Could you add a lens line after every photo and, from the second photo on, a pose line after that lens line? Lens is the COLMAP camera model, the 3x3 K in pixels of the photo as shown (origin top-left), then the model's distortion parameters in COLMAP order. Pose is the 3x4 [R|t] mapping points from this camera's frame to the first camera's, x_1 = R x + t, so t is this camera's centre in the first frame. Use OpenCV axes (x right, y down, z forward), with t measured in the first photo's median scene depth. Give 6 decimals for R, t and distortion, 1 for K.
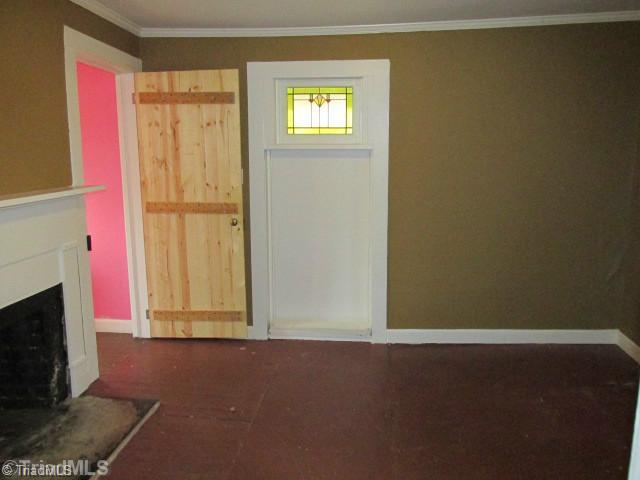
lens RADIAL K [[546.5, 0, 323.2], [0, 546.5, 241.6], [0, 0, 1]] dist [-0.027084, 0.006951]
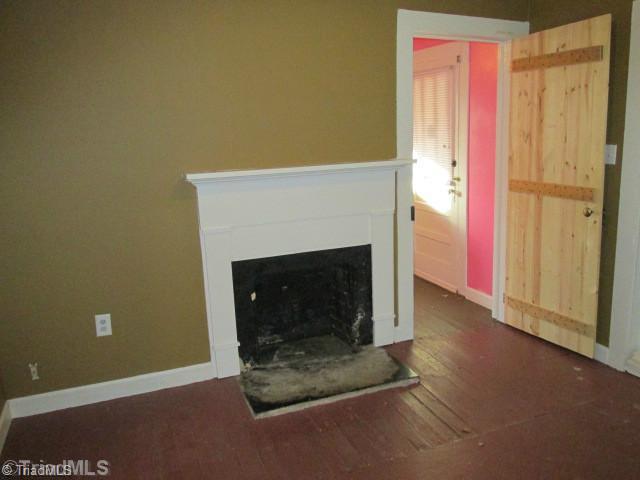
lens RADIAL K [[546.5, 0, 320.1], [0, 546.5, 241.7], [0, 0, 1]] dist [-0.027084, 0.006951]
pose [[0.445545, 0.169380, -0.879090, 0.365981], [-0.117227, 0.984523, 0.130281, -0.050705], [0.887551, 0.045007, 0.458505, 0.292467]]
